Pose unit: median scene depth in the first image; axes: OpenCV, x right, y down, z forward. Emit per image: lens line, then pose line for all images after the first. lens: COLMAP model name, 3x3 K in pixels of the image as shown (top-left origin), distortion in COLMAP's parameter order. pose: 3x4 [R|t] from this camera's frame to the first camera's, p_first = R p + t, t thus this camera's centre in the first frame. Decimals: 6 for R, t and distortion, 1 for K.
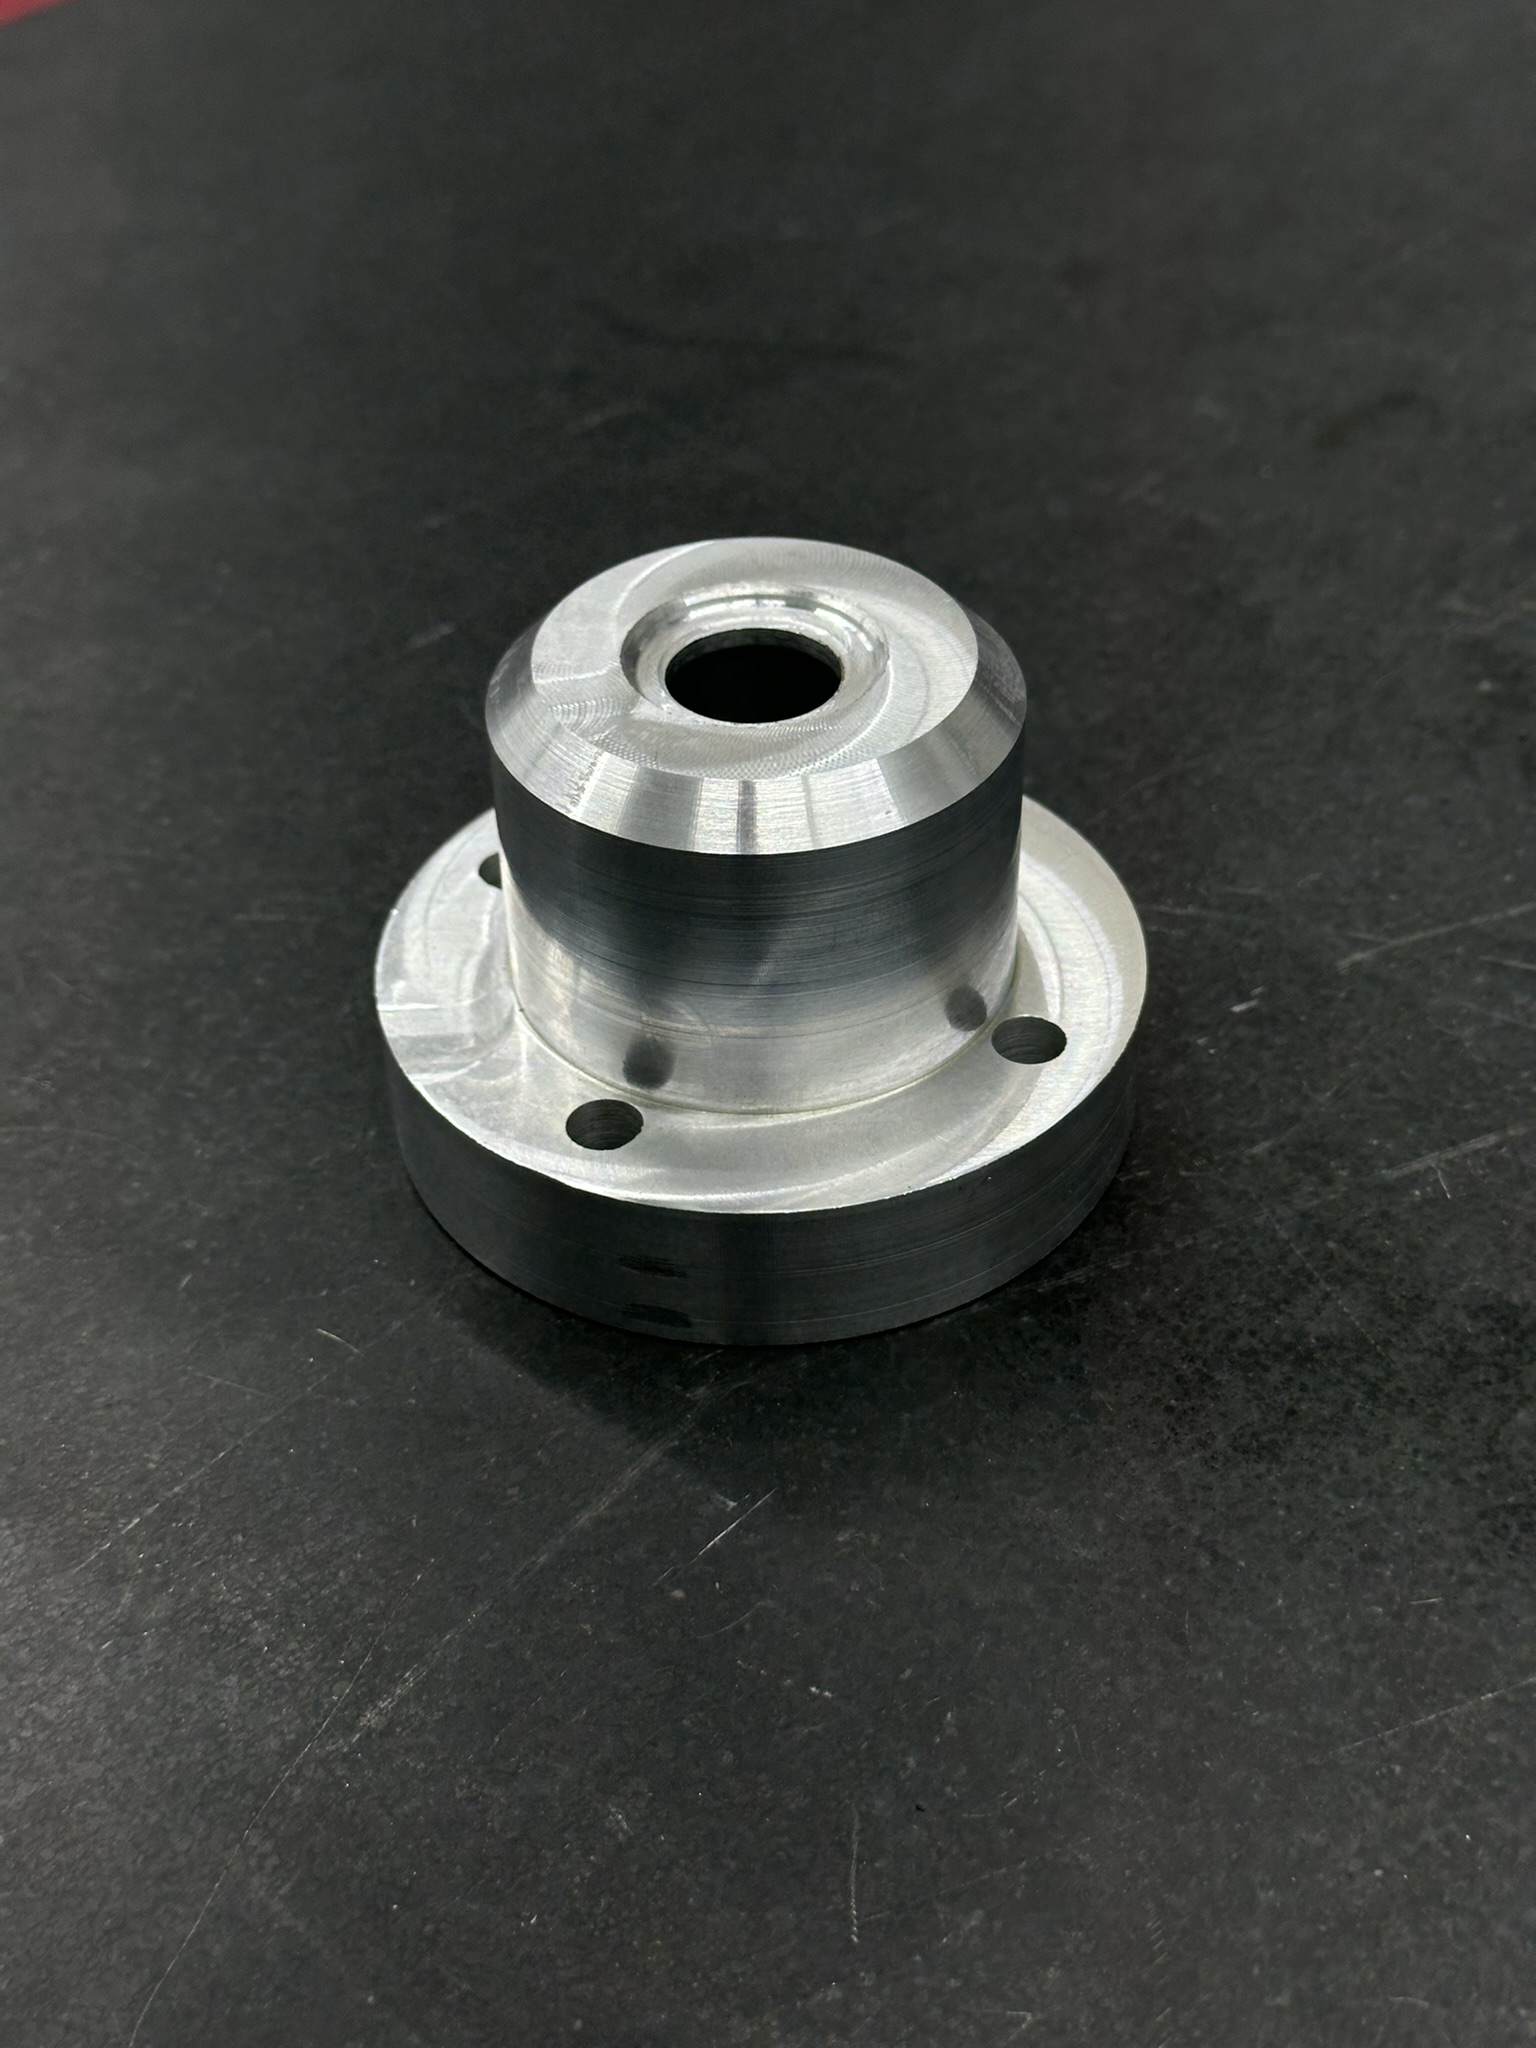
lens RADIAL K [[2952.0, 0, 768.0], [0, 2952.0, 1024.0], [0, 0, 1]] dist [0.187522, -0.457874]
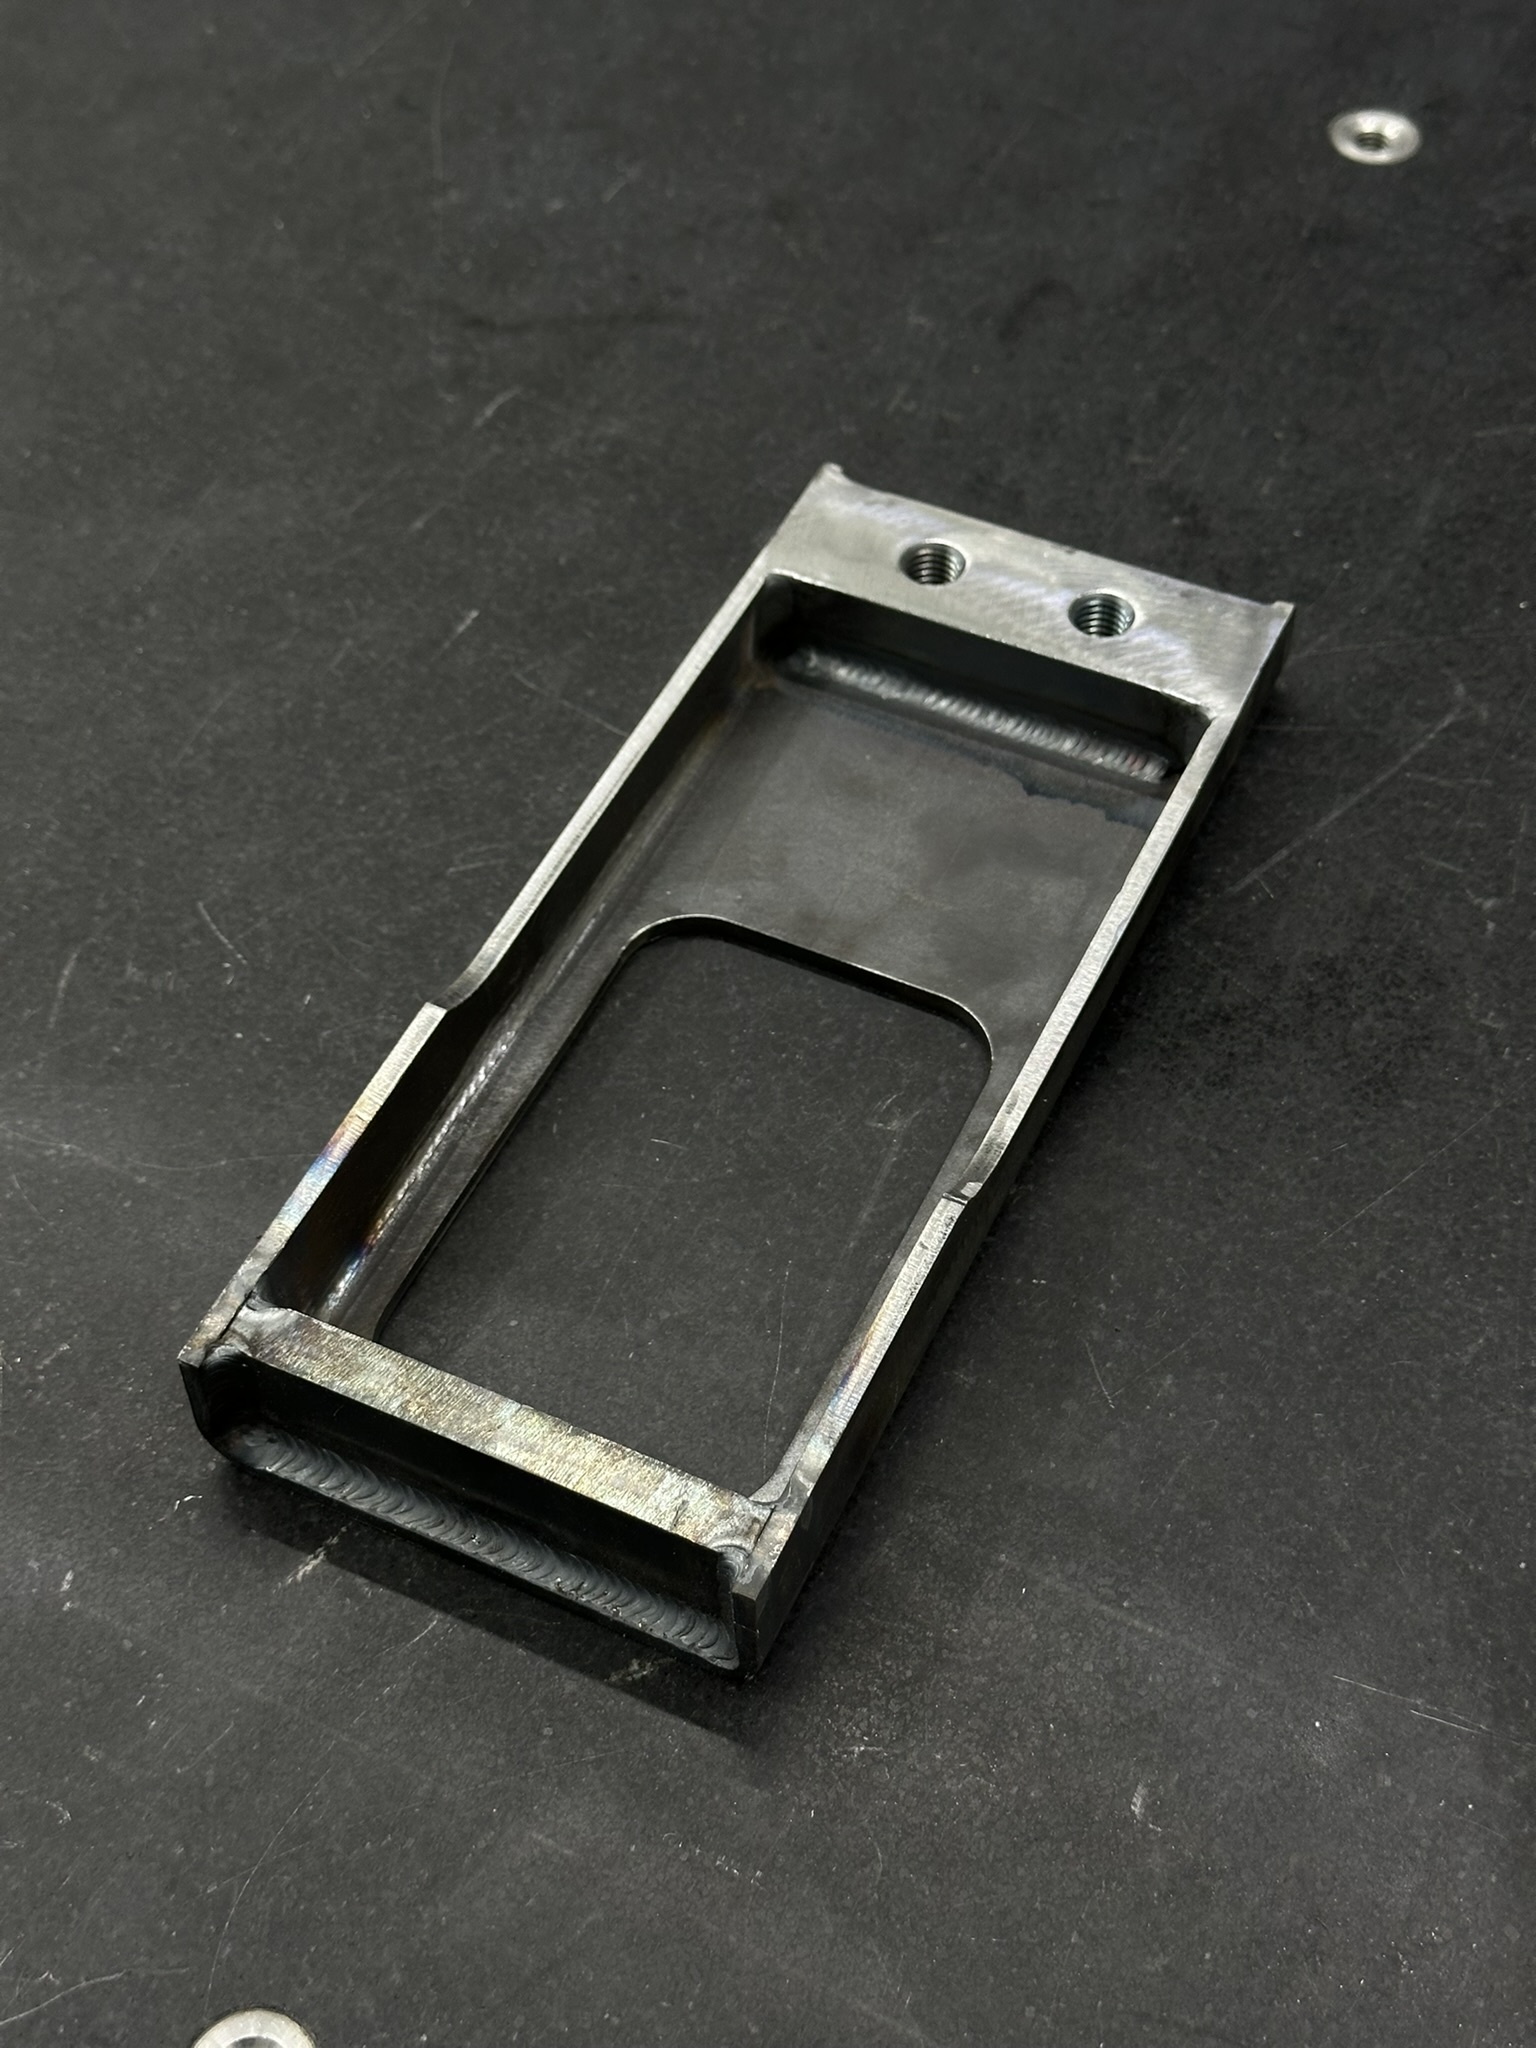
lens RADIAL K [[2952.0, 0, 768.0], [0, 2952.0, 1024.0], [0, 0, 1]] dist [0.187522, -0.457874]
pose [[0.954649, -0.226887, 0.192789, -0.417646], [0.189388, 0.962386, 0.194794, -0.278753], [-0.229734, -0.149448, 0.961711, -0.590560]]
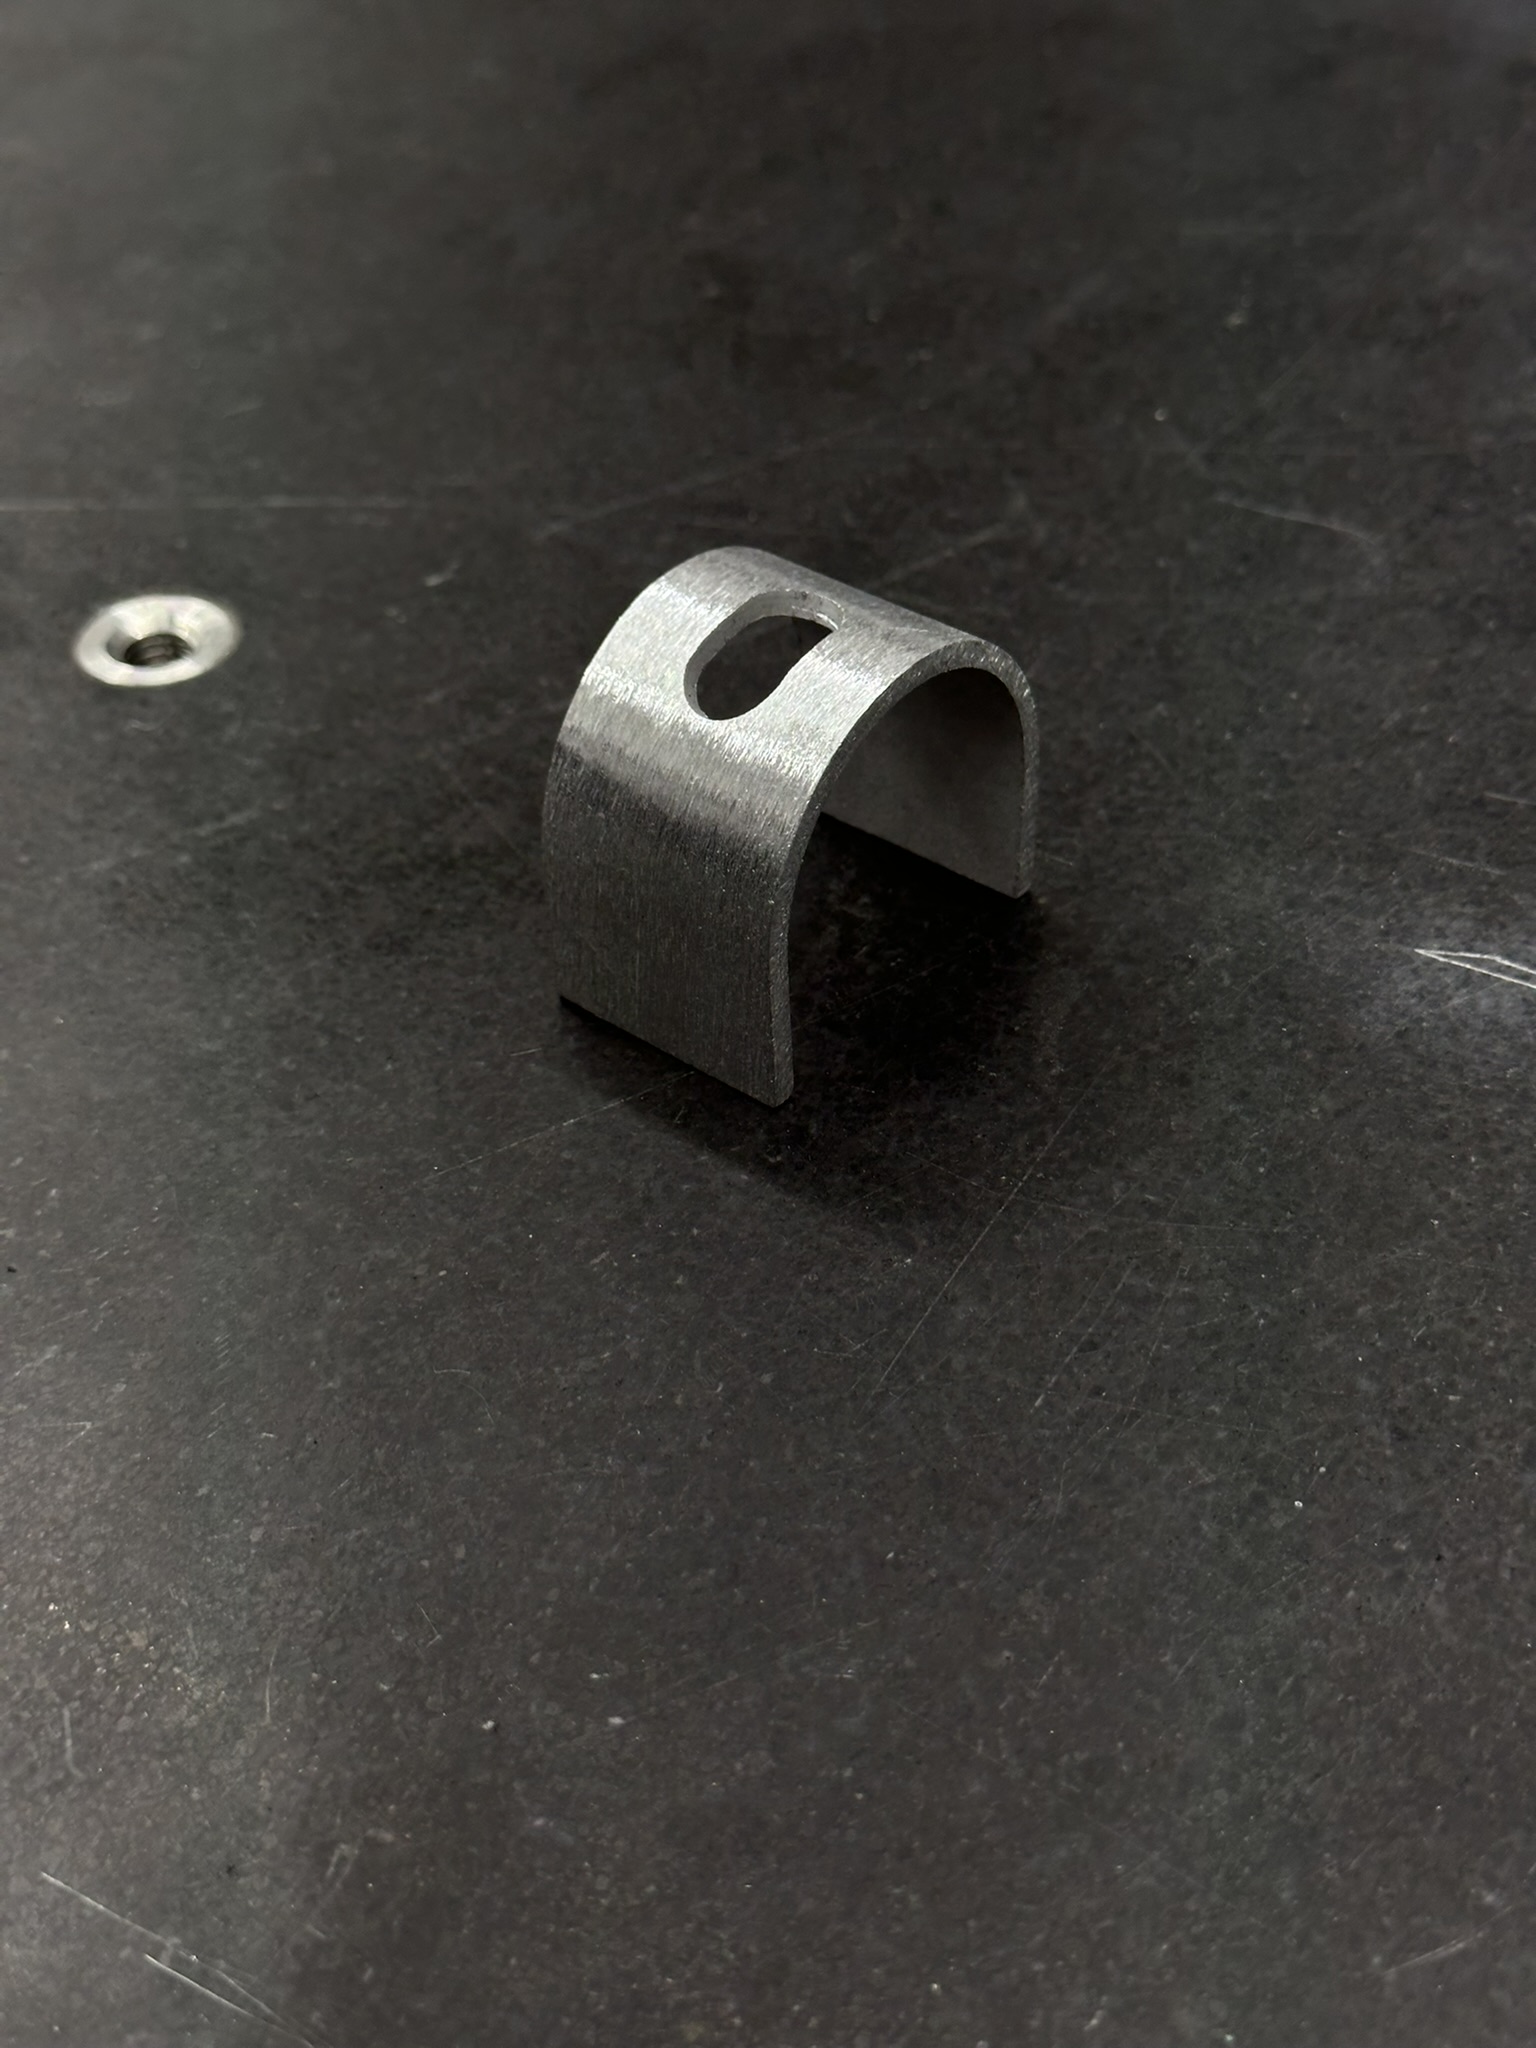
lens RADIAL K [[2952.0, 0, 768.0], [0, 2952.0, 1024.0], [0, 0, 1]] dist [0.187522, -0.457874]
pose [[0.993298, -0.093057, 0.068555, 0.230925], [0.091630, 0.995511, 0.023684, 0.163837], [-0.070451, -0.017244, 0.997366, -0.050278]]
